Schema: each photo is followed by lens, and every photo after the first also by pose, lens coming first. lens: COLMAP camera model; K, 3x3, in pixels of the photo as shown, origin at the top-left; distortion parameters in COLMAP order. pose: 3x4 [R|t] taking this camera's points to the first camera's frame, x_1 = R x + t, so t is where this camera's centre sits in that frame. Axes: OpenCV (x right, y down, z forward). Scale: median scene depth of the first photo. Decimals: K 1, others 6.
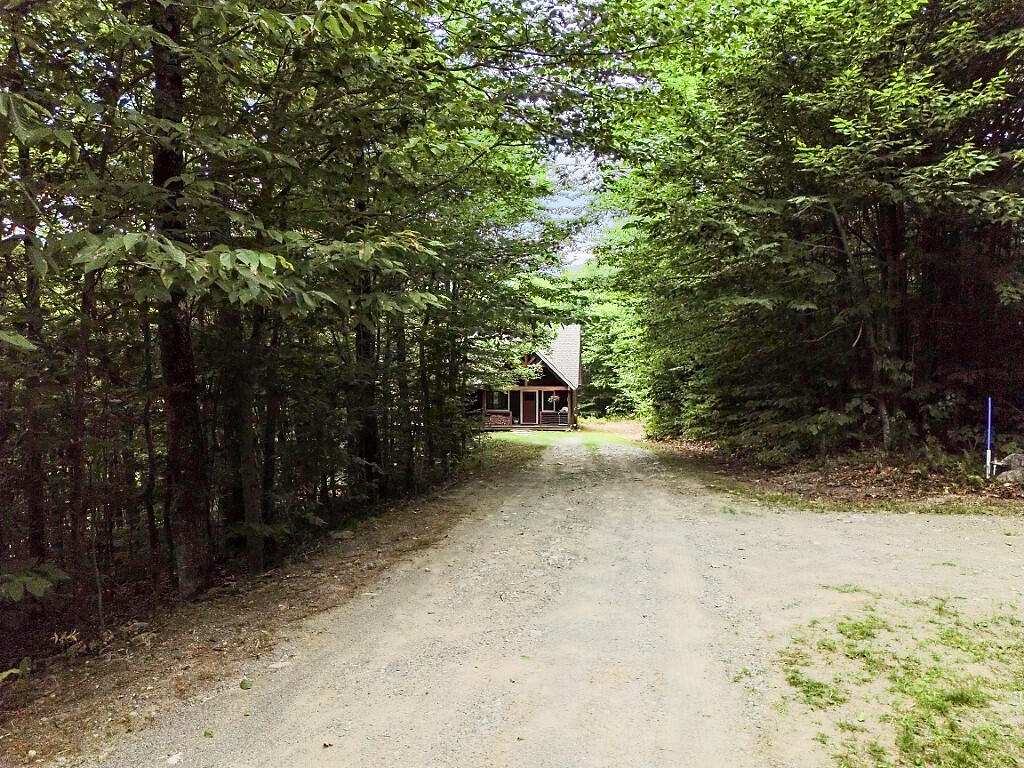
lens RADIAL K [[729.9, 0, 511.6], [0, 729.9, 382.1], [0, 0, 1]] dist [0.042720, -0.027883]
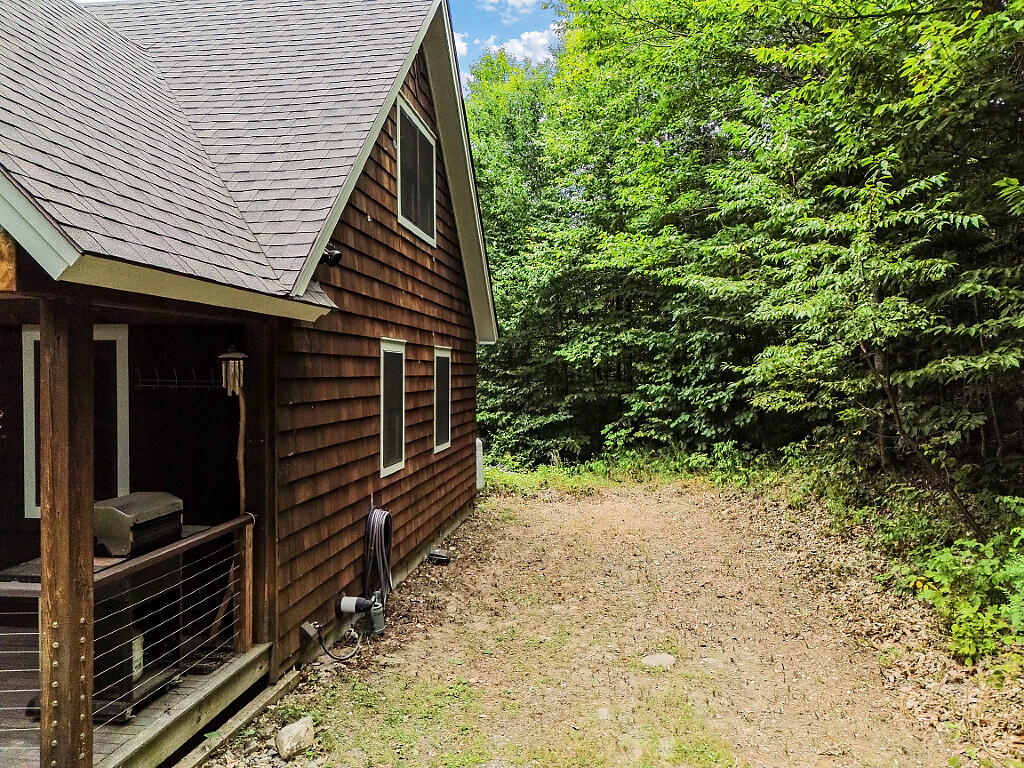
lens RADIAL K [[718.0, 0, 512.5], [0, 718.0, 381.8], [0, 0, 1]] dist [0.012603, -0.008883]
pose [[0.999913, 0.005601, -0.011917, 0.094238], [-0.005580, 0.999983, 0.001800, 0.014384], [0.011927, -0.001733, 0.999927, 0.694341]]
